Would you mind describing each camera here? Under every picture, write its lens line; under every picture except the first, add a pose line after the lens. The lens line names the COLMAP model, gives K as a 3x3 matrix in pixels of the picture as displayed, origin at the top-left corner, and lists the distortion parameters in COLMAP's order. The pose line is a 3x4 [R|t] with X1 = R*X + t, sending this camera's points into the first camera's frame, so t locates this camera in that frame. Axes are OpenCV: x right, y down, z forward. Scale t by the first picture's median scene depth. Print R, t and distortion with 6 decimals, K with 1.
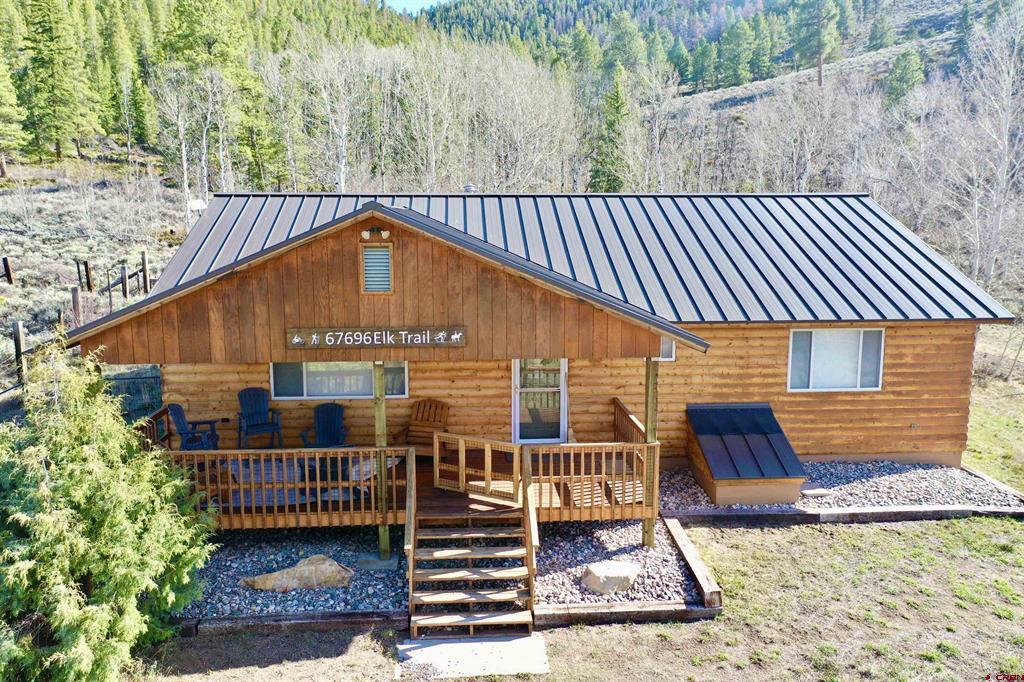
lens RADIAL K [[812.1, 0, 513.8], [0, 812.1, 339.6], [0, 0, 1]] dist [0.011211, 0.001407]
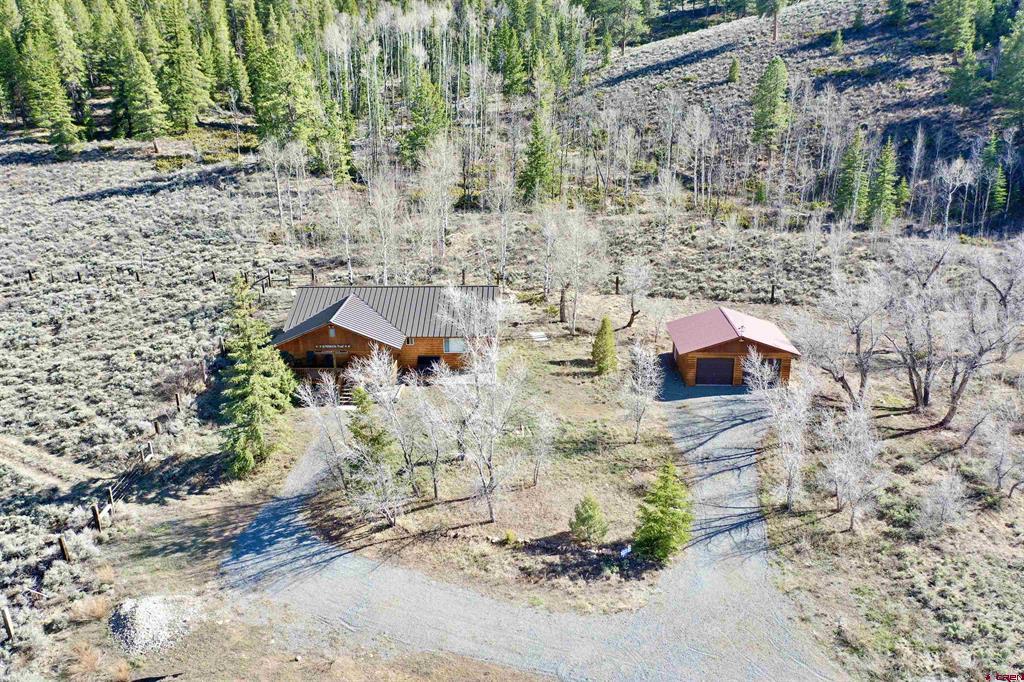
lens RADIAL K [[812.1, 0, 510.2], [0, 812.1, 345.4], [0, 0, 1]] dist [0.011211, 0.001407]
pose [[0.995347, 0.022832, -0.093607, 0.998892], [-0.006810, 0.985758, 0.168034, -0.616598], [0.096110, -0.166615, 0.981327, -2.724672]]
